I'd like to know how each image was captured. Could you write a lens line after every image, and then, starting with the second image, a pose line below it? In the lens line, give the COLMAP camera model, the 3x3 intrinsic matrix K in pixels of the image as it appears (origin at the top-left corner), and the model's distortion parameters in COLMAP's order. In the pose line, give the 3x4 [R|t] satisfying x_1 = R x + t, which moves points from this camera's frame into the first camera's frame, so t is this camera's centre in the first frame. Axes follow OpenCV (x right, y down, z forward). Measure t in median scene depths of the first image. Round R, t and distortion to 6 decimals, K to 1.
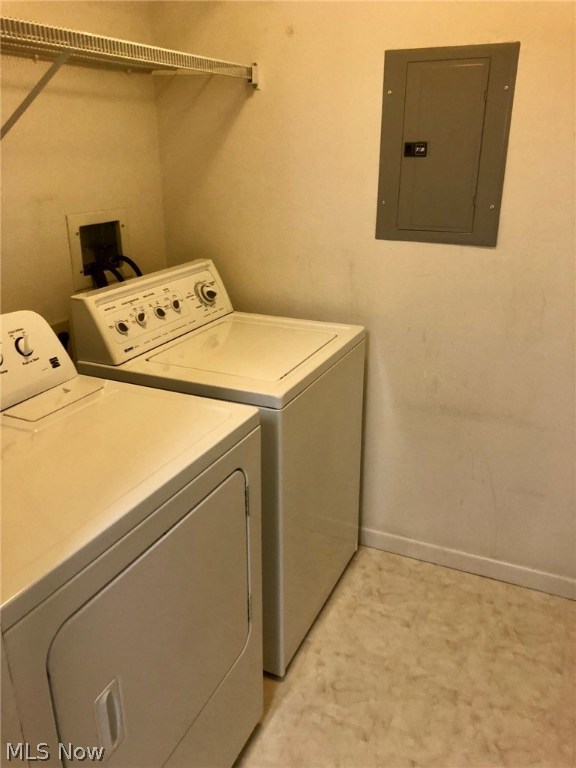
lens RADIAL K [[635.0, 0, 288.0], [0, 635.0, 384.0], [0, 0, 1]] dist [0.005370, 0.001885]
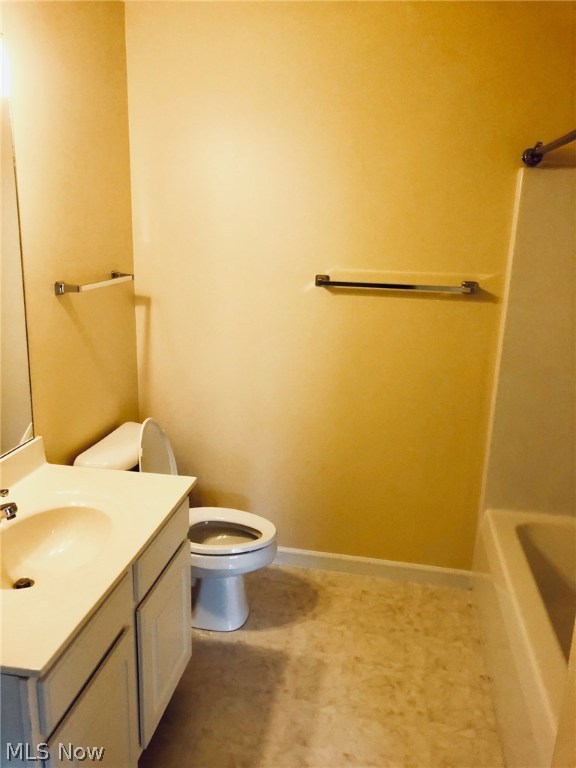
lens RADIAL K [[635.0, 0, 288.0], [0, 635.0, 384.0], [0, 0, 1]] dist [0.005370, 0.001885]
pose [[-0.970226, 0.072970, -0.230946, 0.767039], [-0.072172, 0.823112, 0.563274, -0.677284], [0.231196, 0.563171, -0.793339, 1.569615]]
